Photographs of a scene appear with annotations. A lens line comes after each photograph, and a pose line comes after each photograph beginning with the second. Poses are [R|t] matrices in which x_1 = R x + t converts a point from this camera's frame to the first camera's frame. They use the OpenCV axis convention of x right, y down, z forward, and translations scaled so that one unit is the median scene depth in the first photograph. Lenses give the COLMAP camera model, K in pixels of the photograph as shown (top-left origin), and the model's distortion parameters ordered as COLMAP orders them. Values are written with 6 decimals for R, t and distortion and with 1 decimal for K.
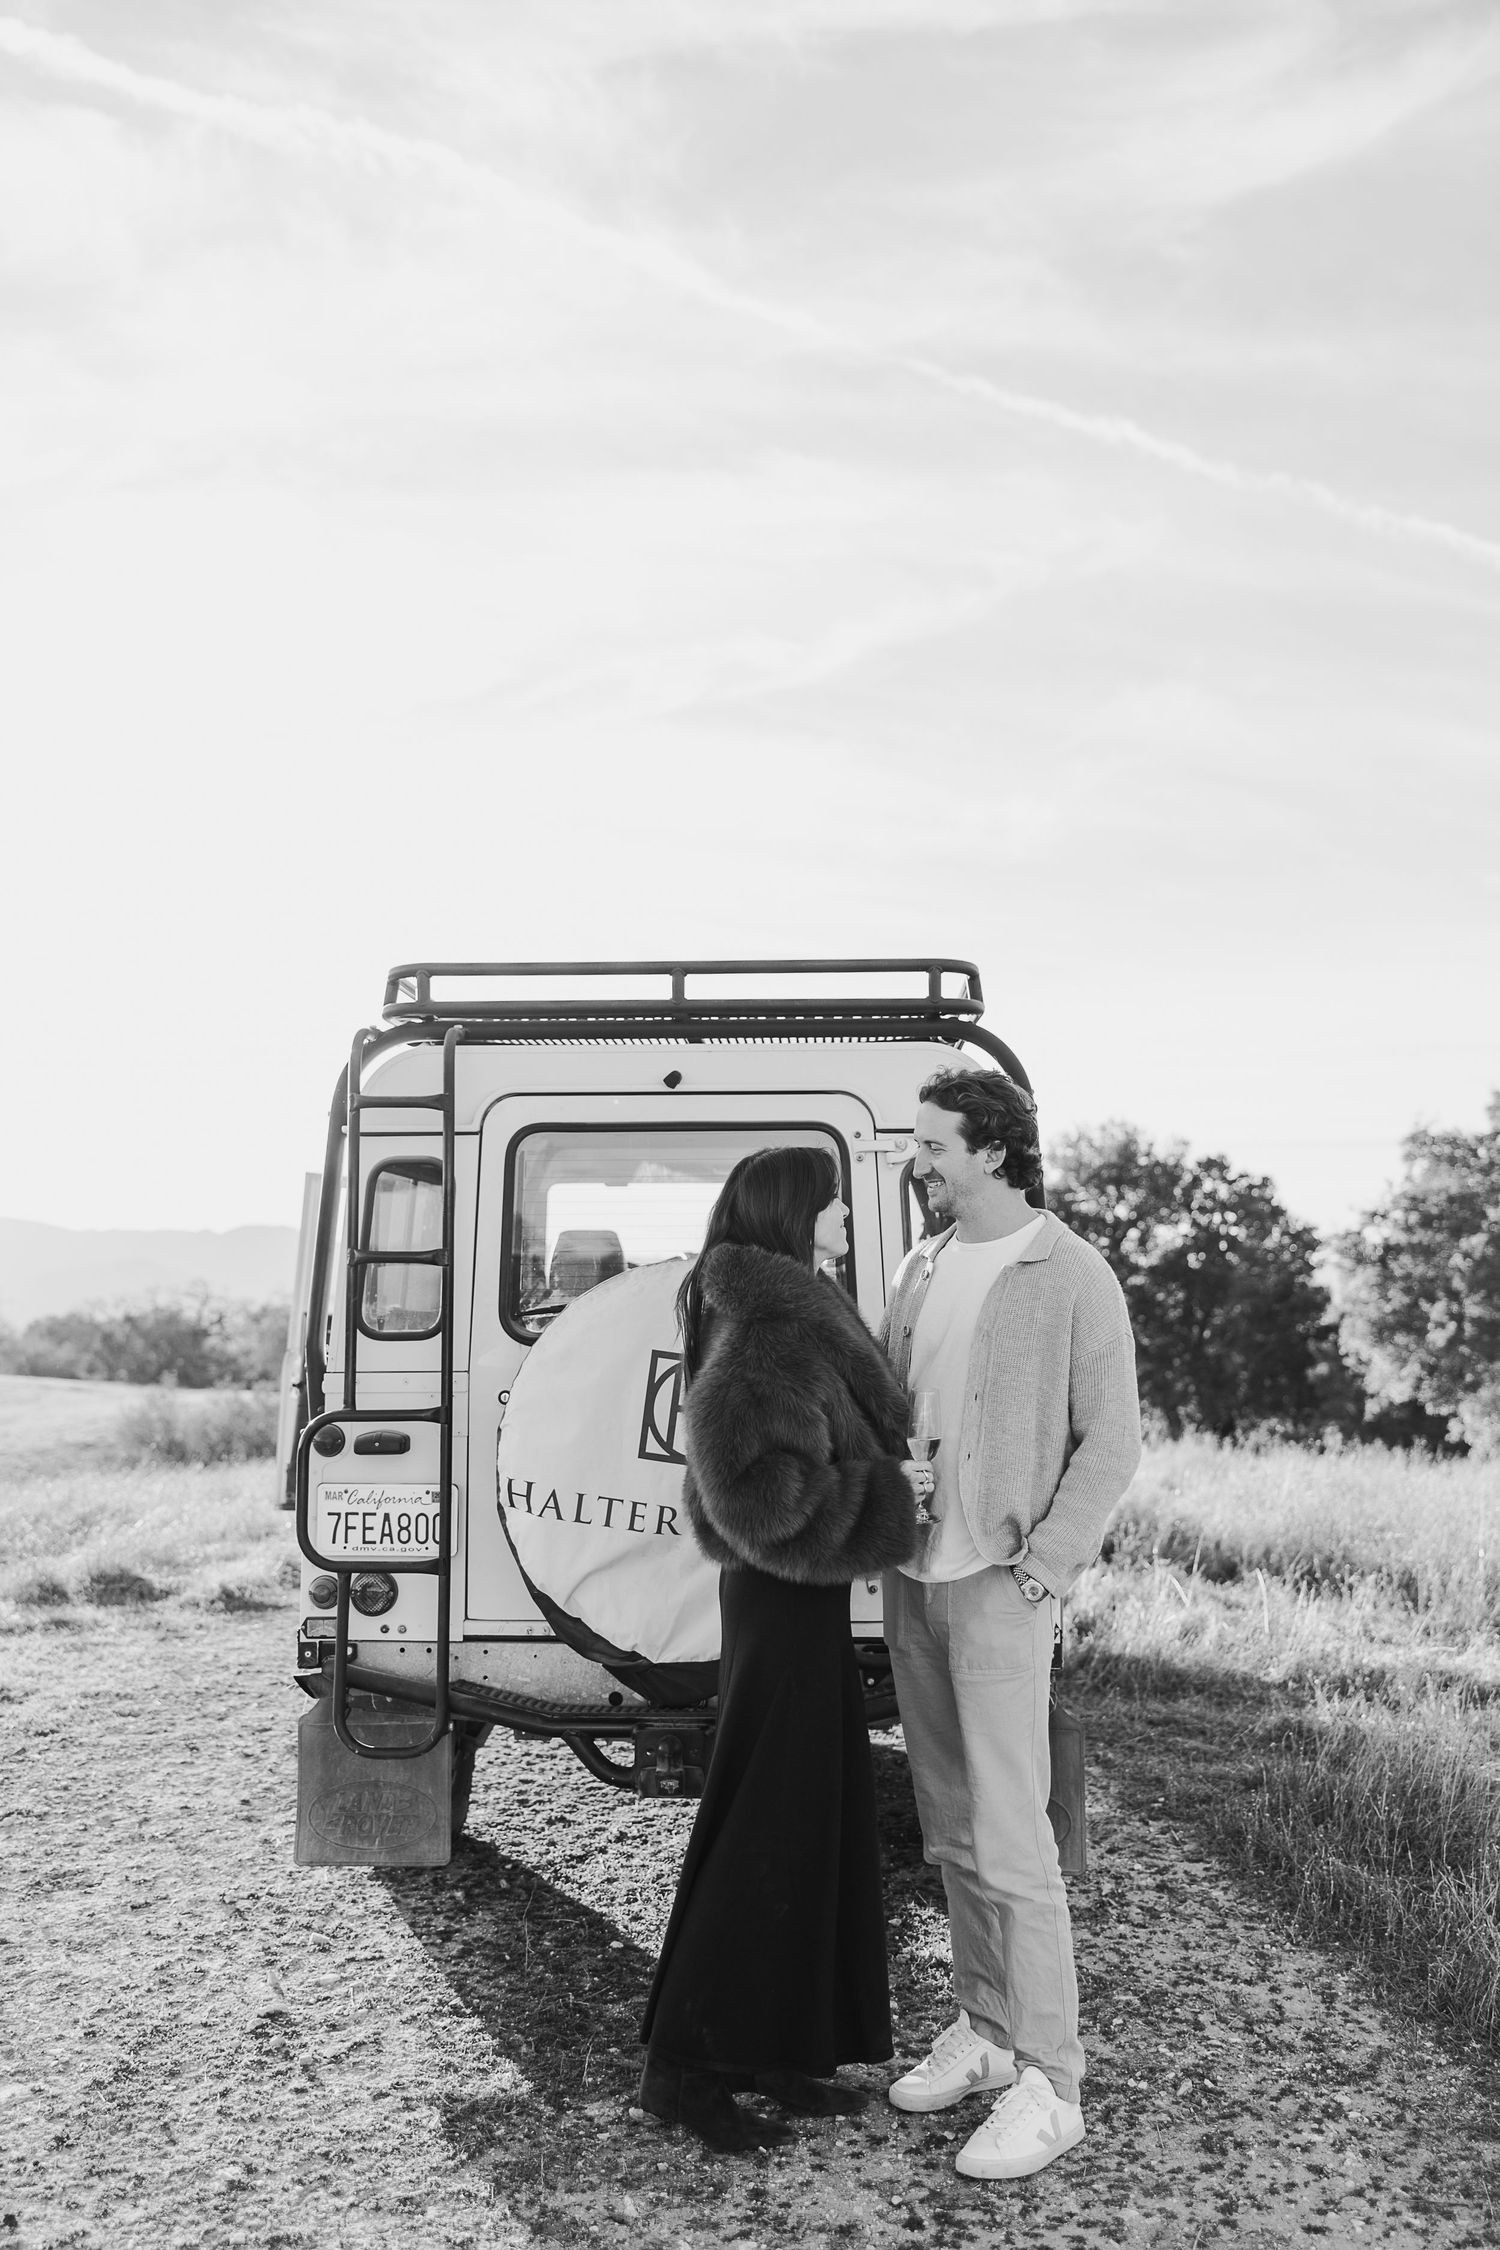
lens RADIAL K [[2051.2, 0, 742.2], [0, 2051.2, 1124.0], [0, 0, 1]] dist [0.000277, 0.000000]
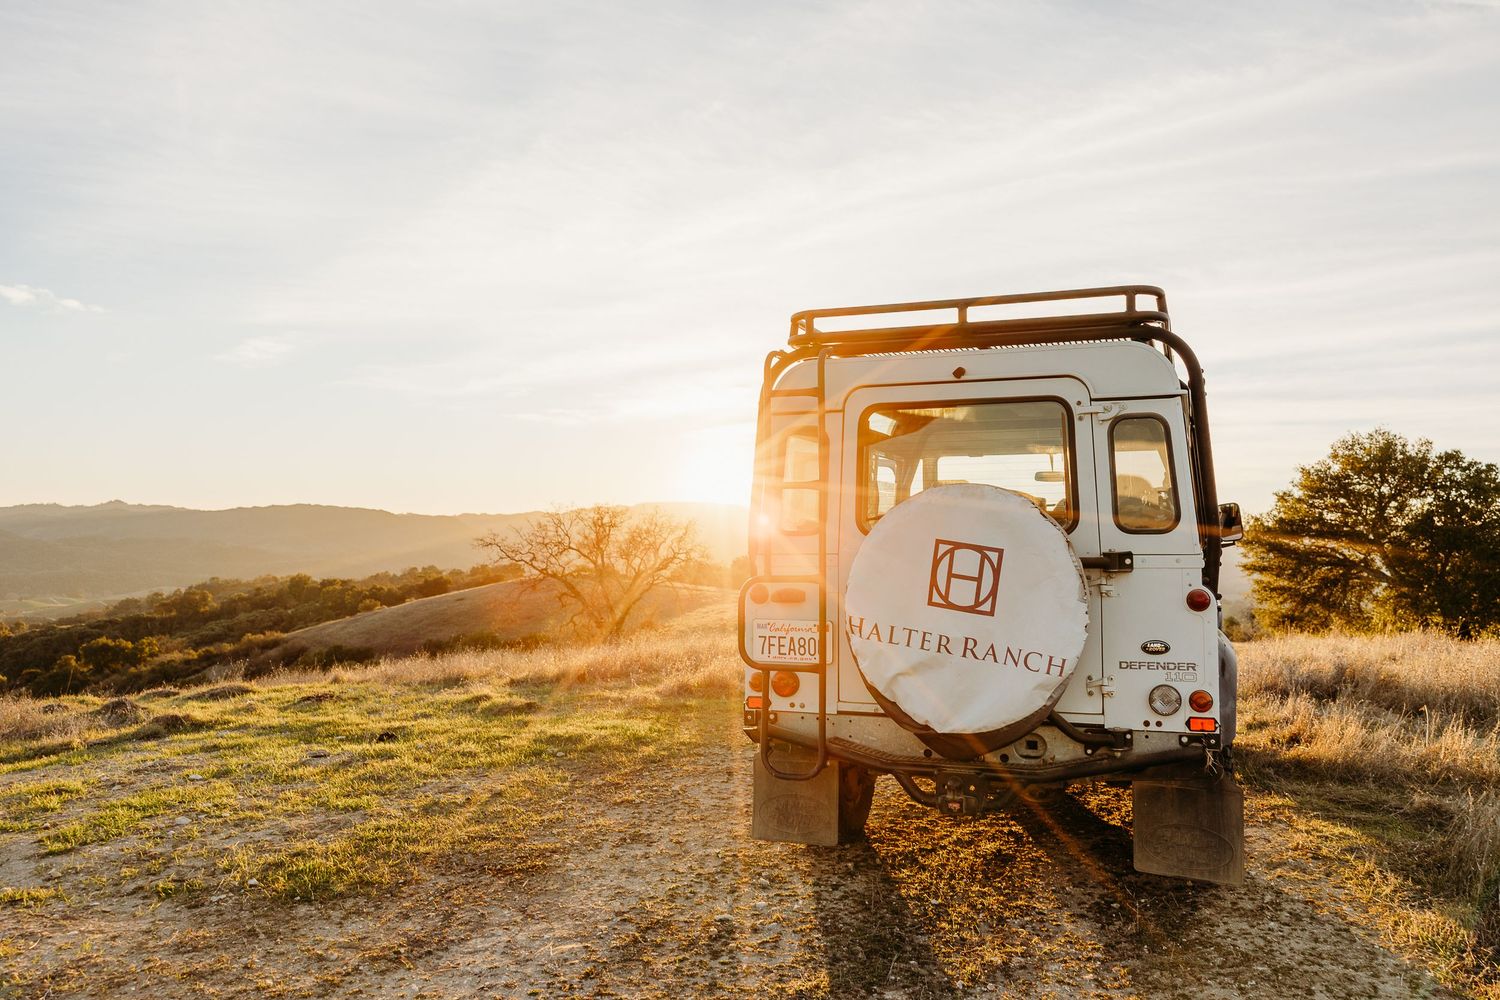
lens RADIAL K [[1166.5, 0, 746.9], [0, 1166.5, 504.1], [0, 0, 1]] dist [0.007009, -0.000114]
pose [[0.948490, -0.010539, -0.316632, 0.096908], [0.025767, 0.998702, 0.043946, 0.036313], [0.315757, -0.049841, 0.947530, 0.080739]]
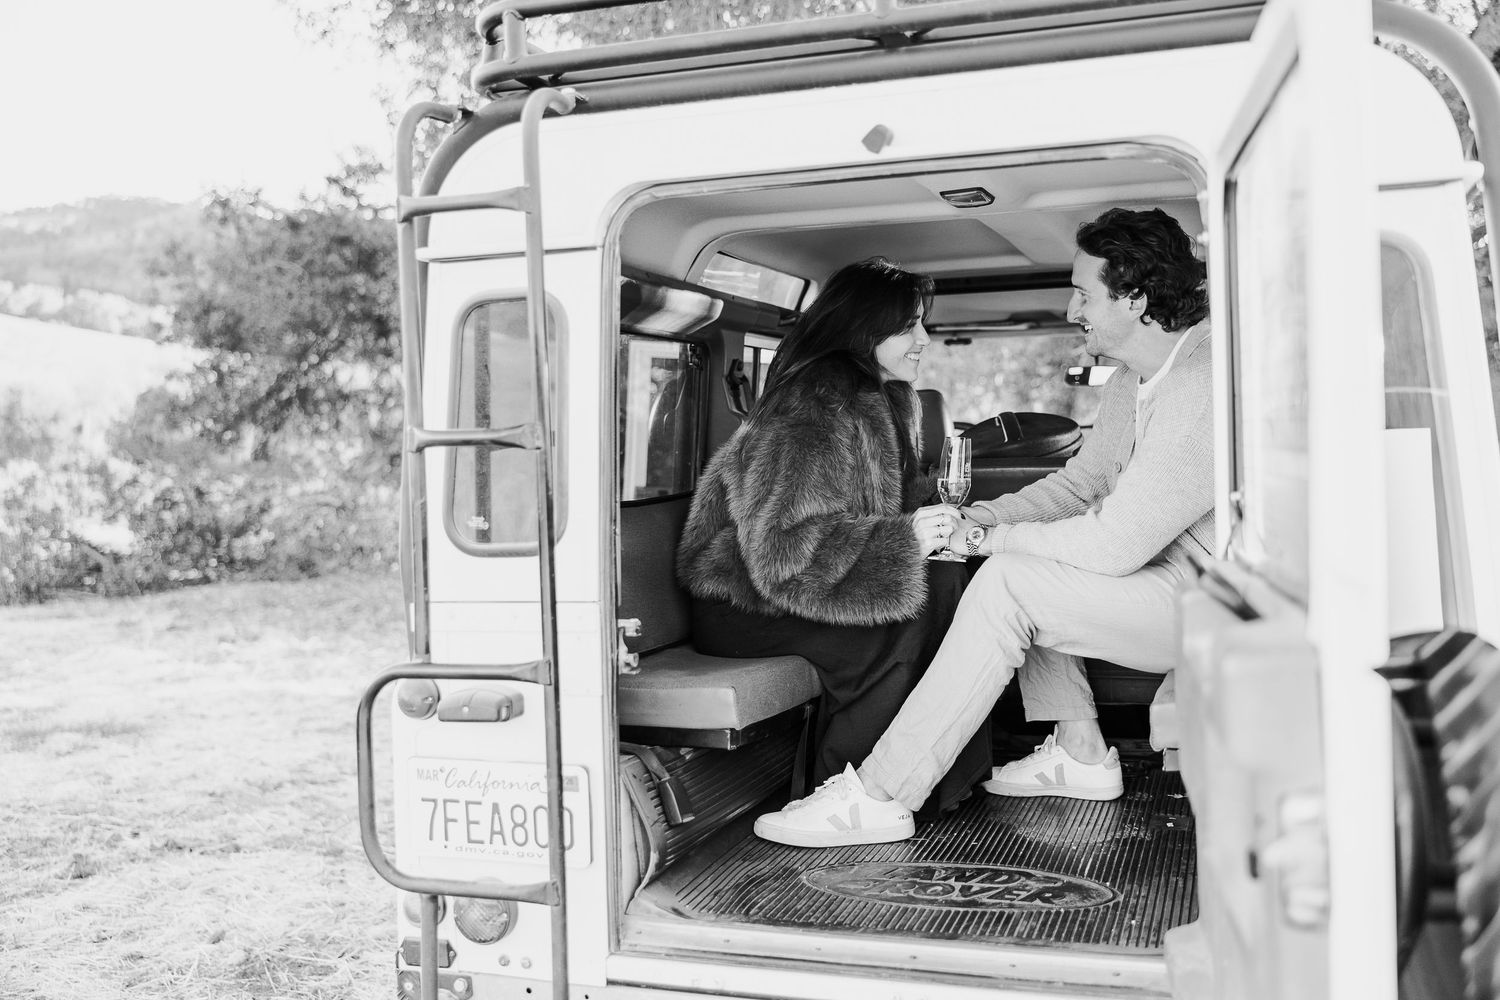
lens RADIAL K [[1485.1, 0, 748.5], [0, 1485.1, 492.8], [0, 0, 1]] dist [-0.028196, 0.000000]
pose [[0.957922, -0.016588, -0.286549, 0.055890], [0.050068, 0.992680, 0.109910, 0.033006], [0.282628, -0.119632, 0.951740, 0.551035]]
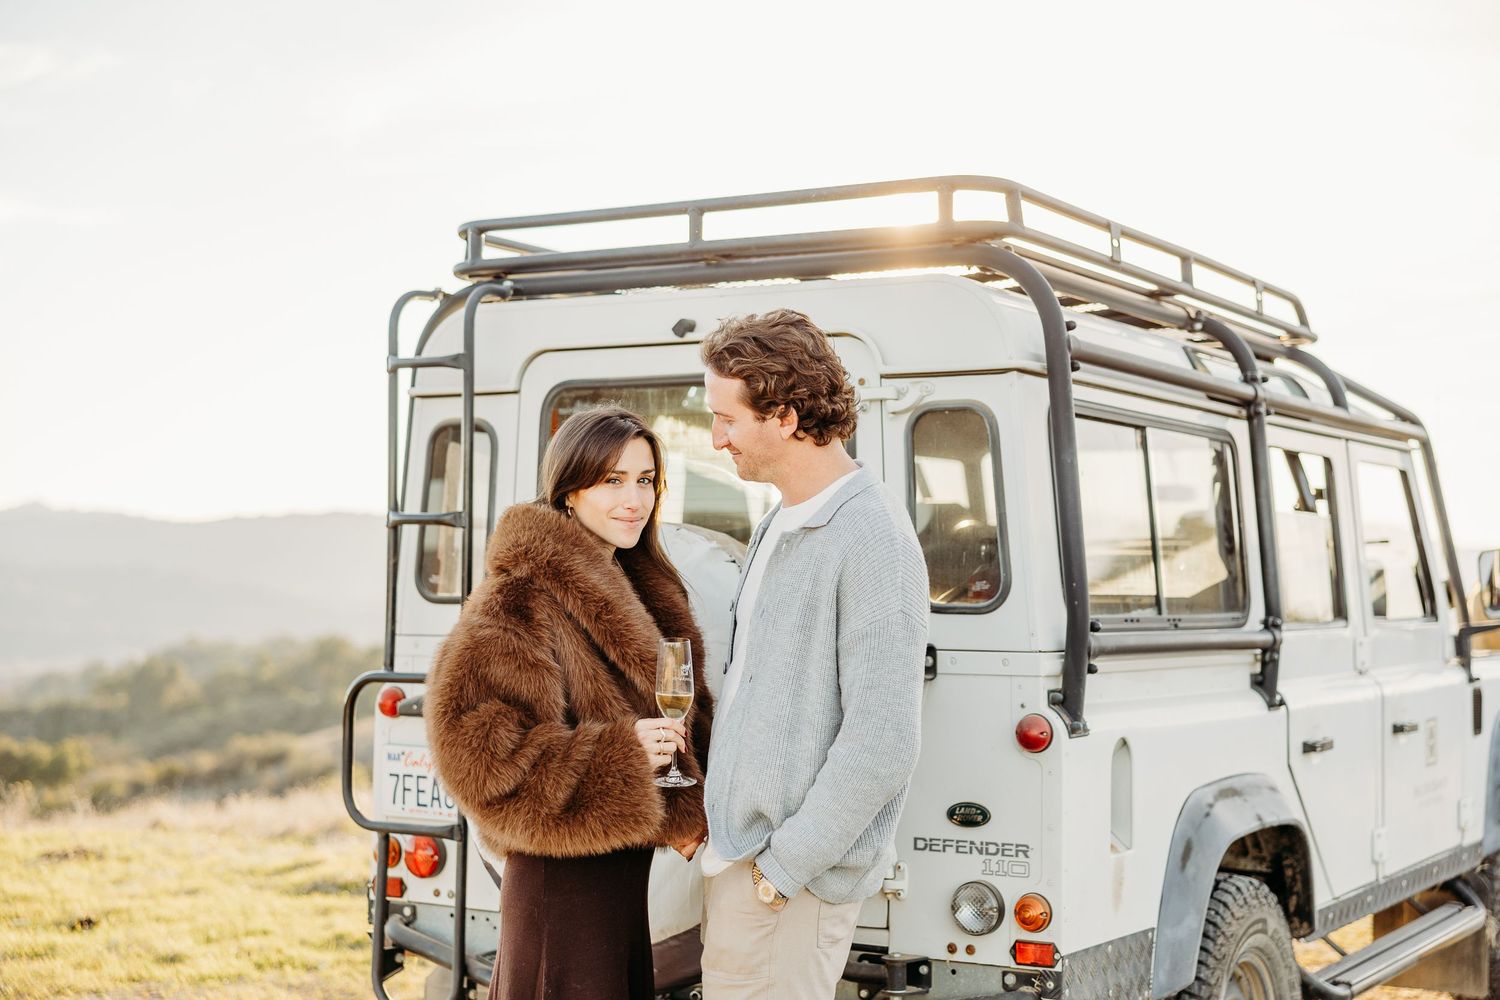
lens RADIAL K [[2195.4, 0, 756.9], [0, 2195.4, 501.7], [0, 0, 1]] dist [0.006033, 0.000000]
pose [[0.877728, -0.005141, -0.479132, 0.470406], [0.024332, 0.999131, 0.033853, 0.023803], [0.478541, -0.041372, 0.877090, 0.145293]]
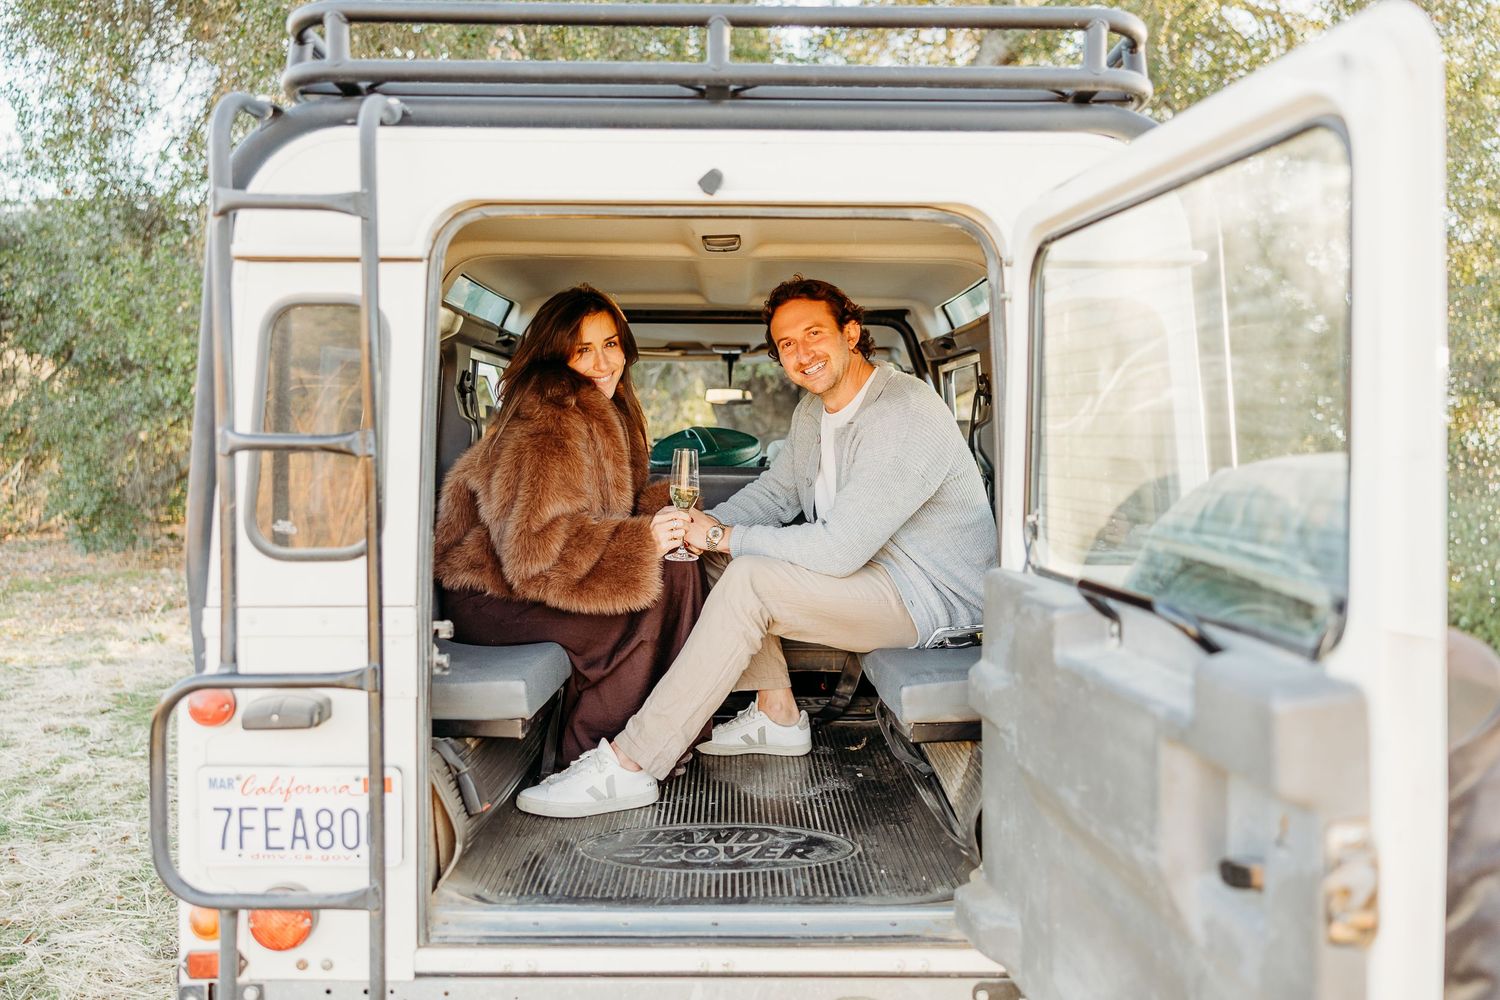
lens RADIAL K [[1166.5, 0, 749.6], [0, 1166.5, 495.4], [0, 0, 1]] dist [0.007009, -0.000114]
pose [[0.998672, 0.004491, 0.051330, -0.040427], [-0.011184, 0.991339, 0.130851, 0.029947], [-0.050298, -0.131251, 0.990072, 0.607235]]
